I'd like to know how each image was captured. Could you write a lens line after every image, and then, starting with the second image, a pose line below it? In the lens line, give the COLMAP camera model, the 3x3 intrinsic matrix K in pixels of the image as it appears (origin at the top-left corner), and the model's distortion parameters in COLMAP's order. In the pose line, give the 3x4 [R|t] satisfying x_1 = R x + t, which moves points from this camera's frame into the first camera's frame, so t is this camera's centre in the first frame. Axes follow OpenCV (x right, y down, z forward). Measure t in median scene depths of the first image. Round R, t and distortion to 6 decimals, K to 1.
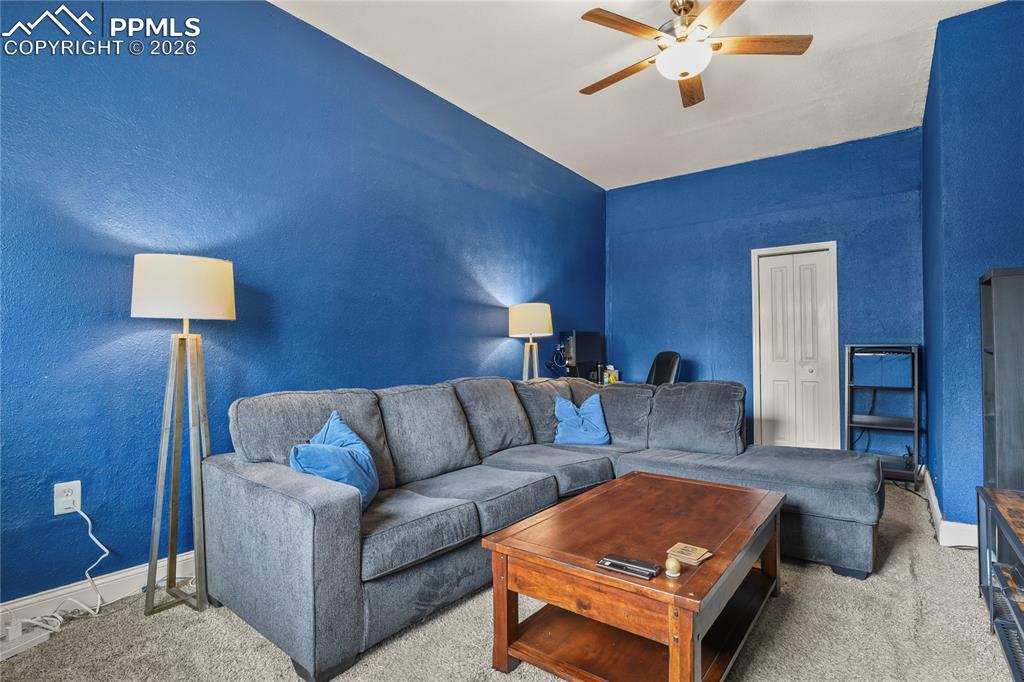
lens RADIAL K [[496.2, 0, 521.2], [0, 496.2, 343.5], [0, 0, 1]] dist [-0.015892, -0.003799]
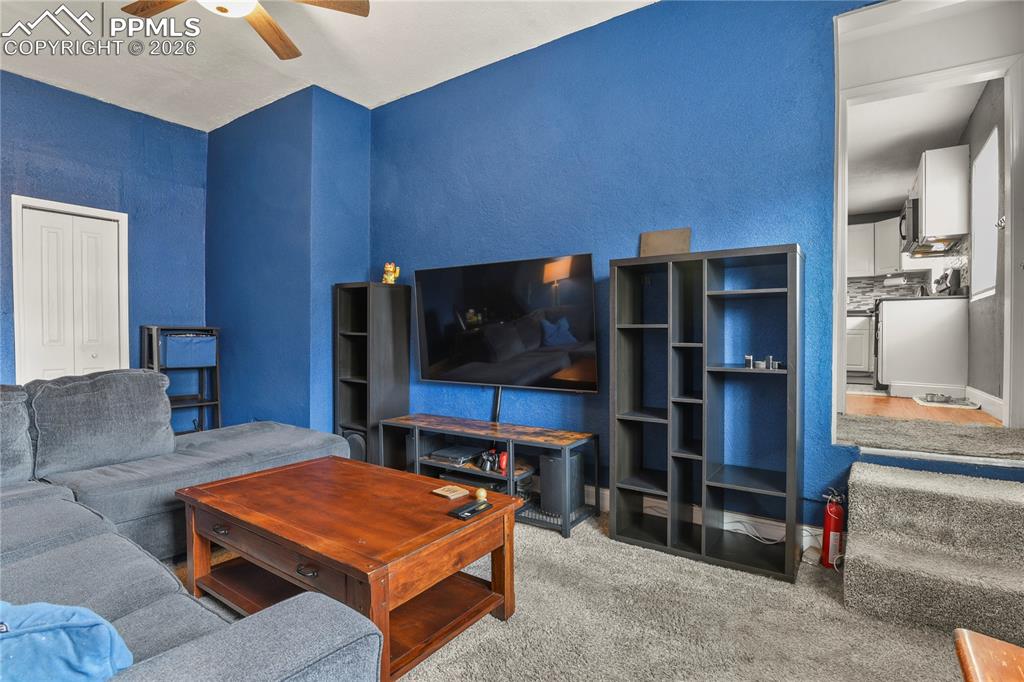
lens RADIAL K [[496.2, 0, 522.1], [0, 496.2, 343.3], [0, 0, 1]] dist [-0.015892, -0.003799]
pose [[-0.049206, -0.016031, 0.998660, -0.620583], [-0.020237, 0.999682, 0.015050, 0.011089], [-0.998584, -0.019469, -0.049514, 0.579936]]
